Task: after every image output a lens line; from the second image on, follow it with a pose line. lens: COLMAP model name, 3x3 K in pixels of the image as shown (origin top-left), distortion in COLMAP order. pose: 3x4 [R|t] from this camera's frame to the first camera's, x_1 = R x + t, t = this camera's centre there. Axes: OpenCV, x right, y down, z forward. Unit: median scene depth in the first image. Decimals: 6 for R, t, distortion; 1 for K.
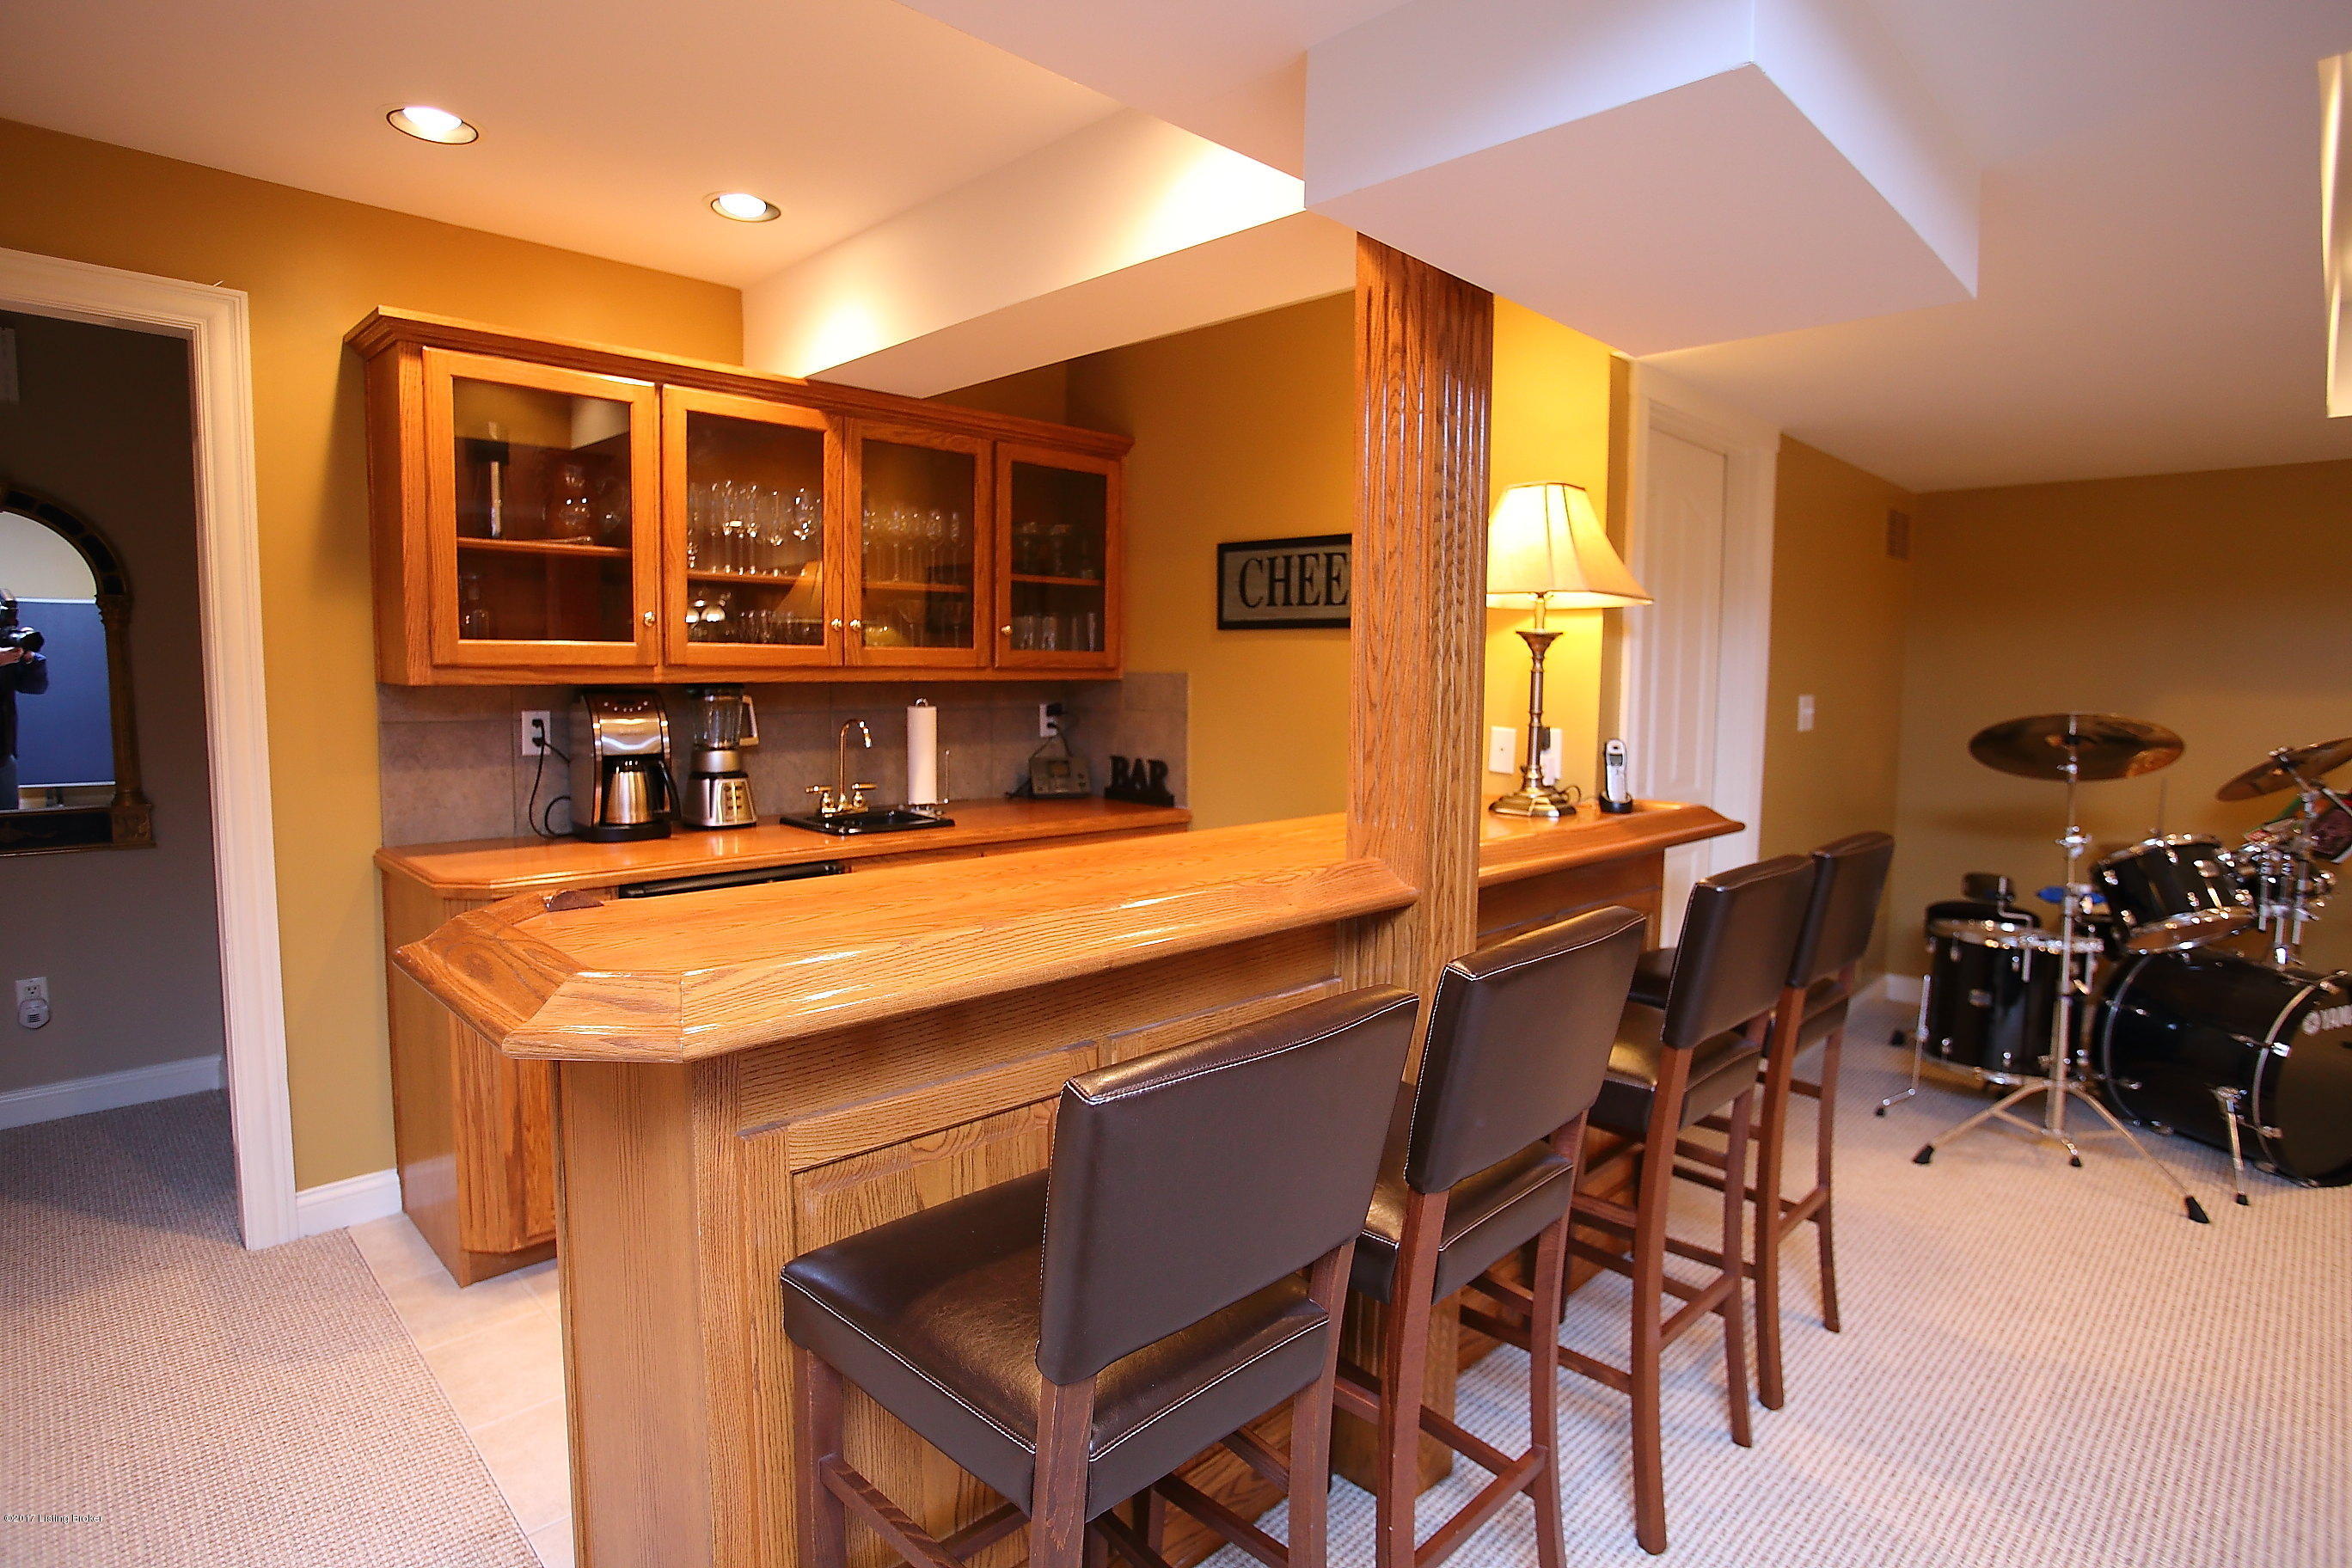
lens RADIAL K [[1207.9, 0, 1175.8], [0, 1207.9, 762.4], [0, 0, 1]] dist [-0.025768, -0.000006]
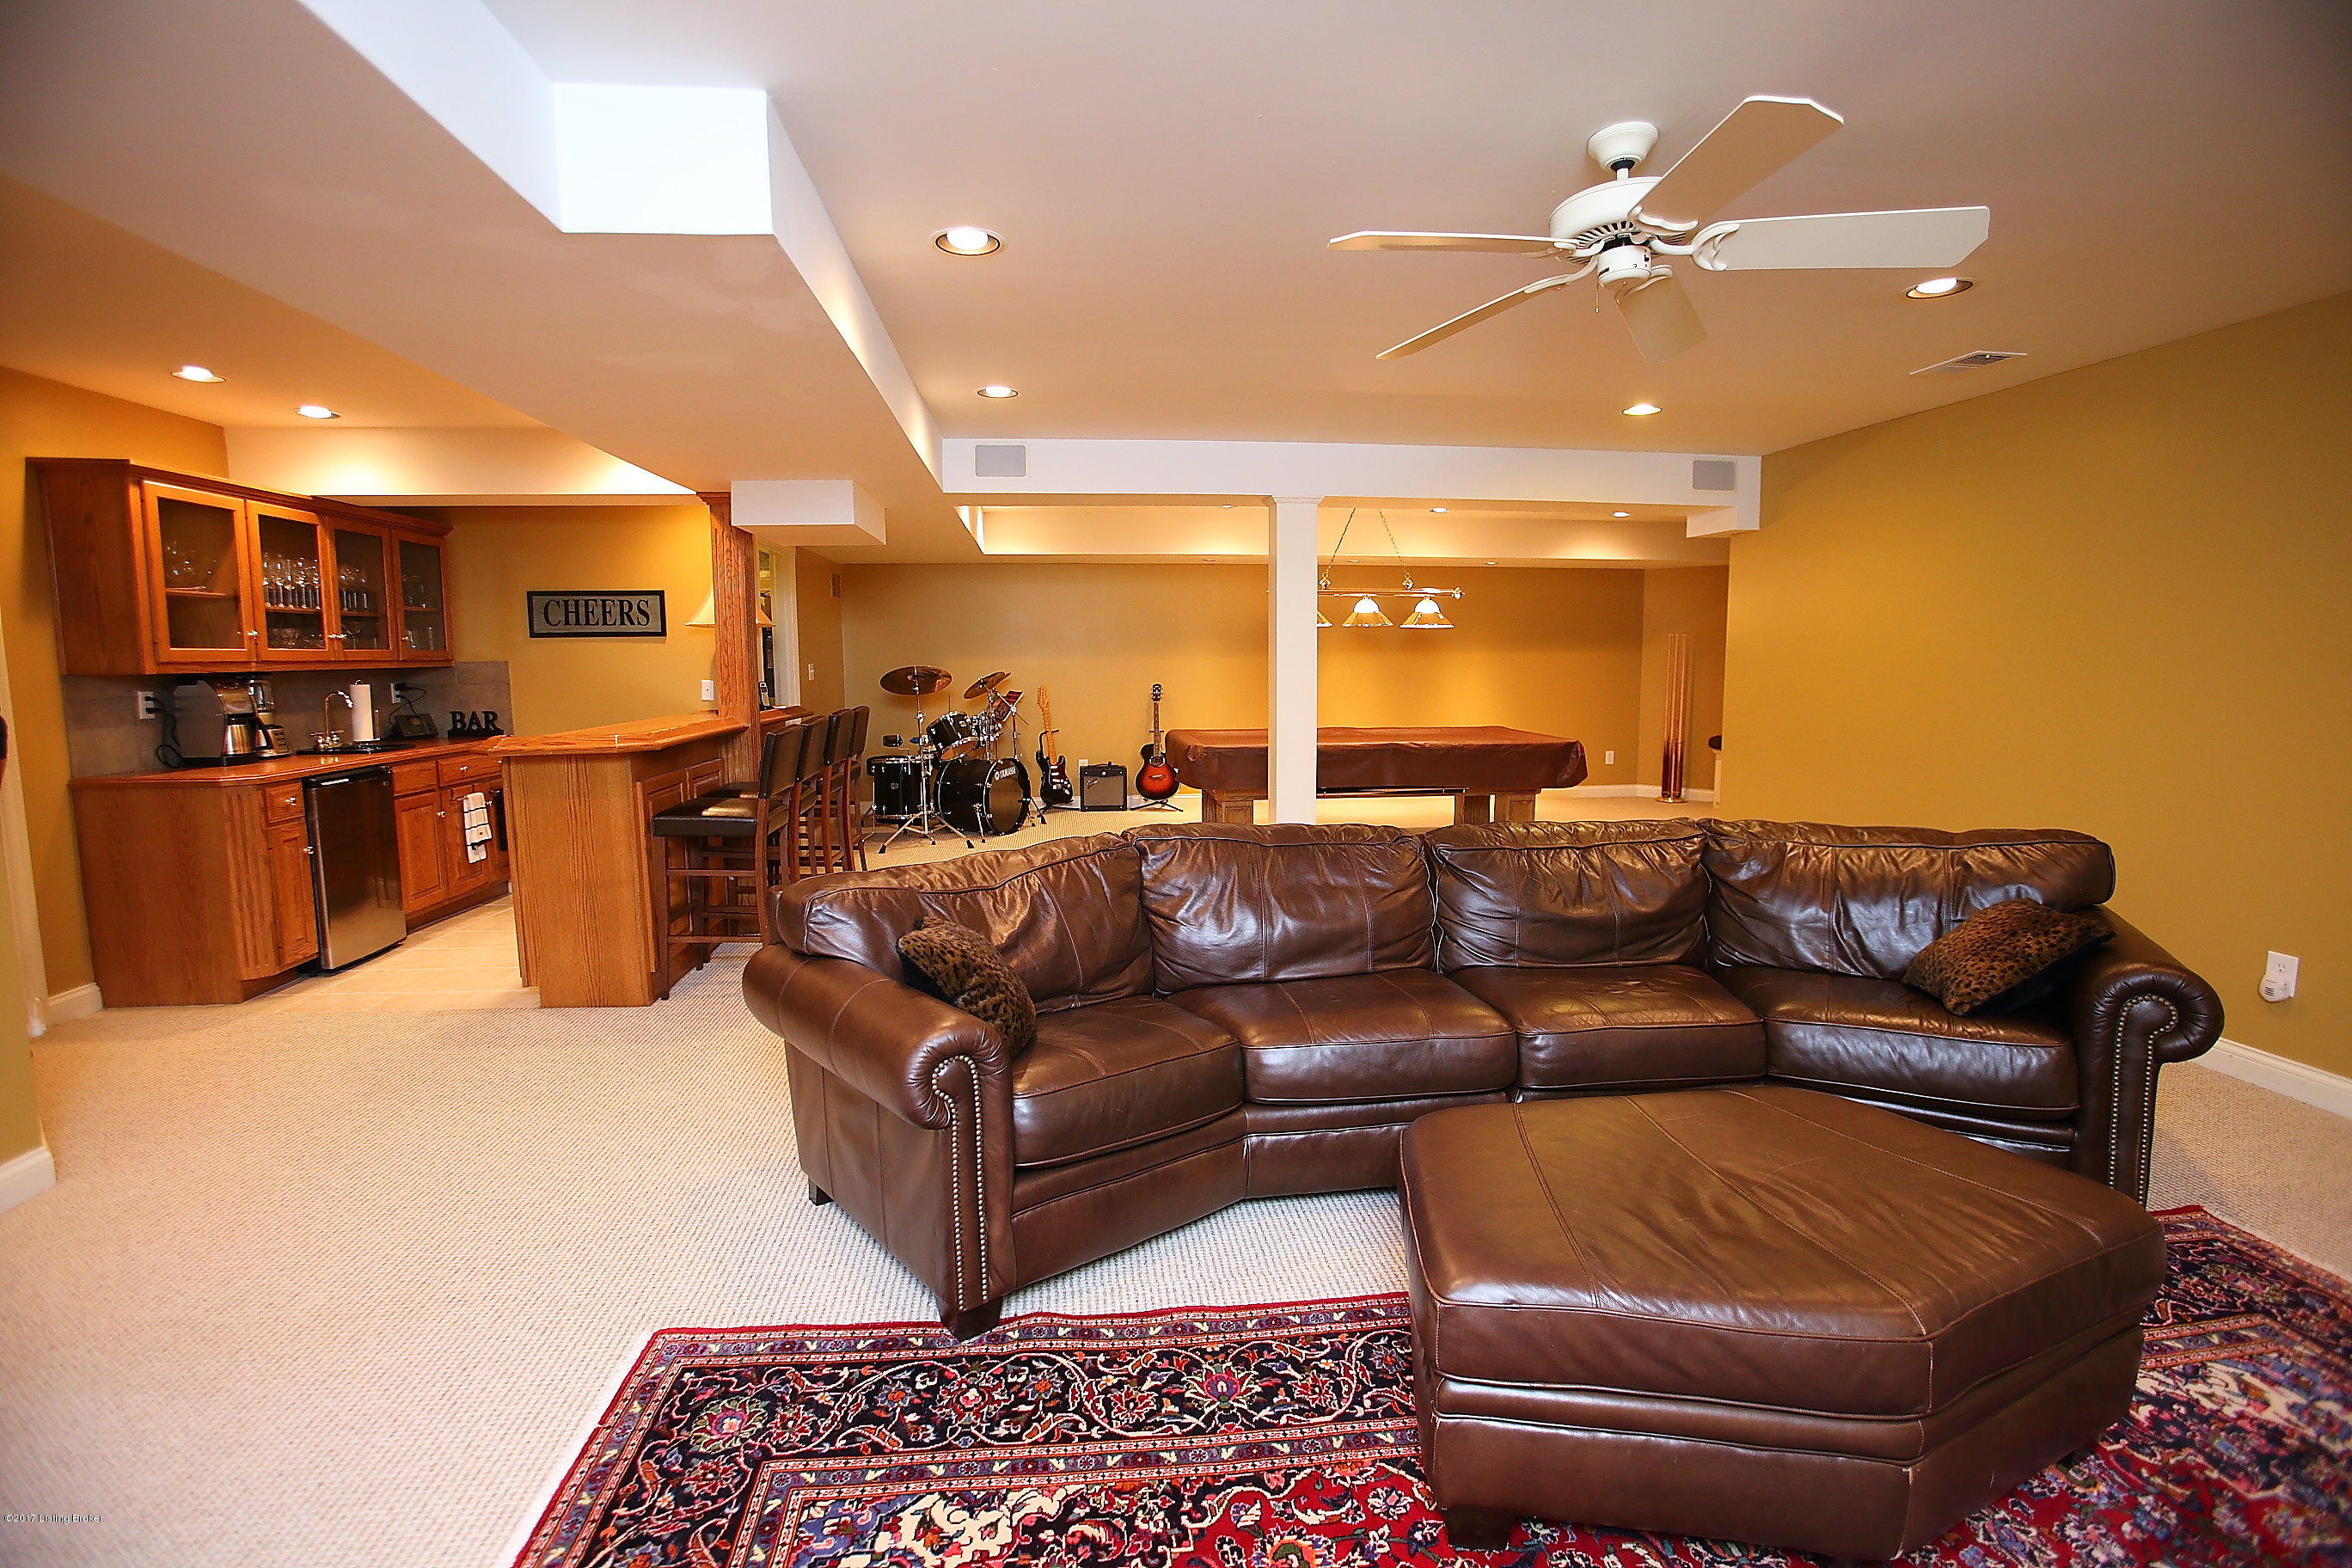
lens RADIAL K [[1086.1, 0, 1172.3], [0, 1086.1, 766.8], [0, 0, 1]] dist [-0.001457, -0.000114]
pose [[0.622385, -0.094383, 0.777000, -0.762986], [0.074151, 0.995348, 0.061510, 0.066077], [-0.779191, 0.019332, 0.626488, -0.920185]]
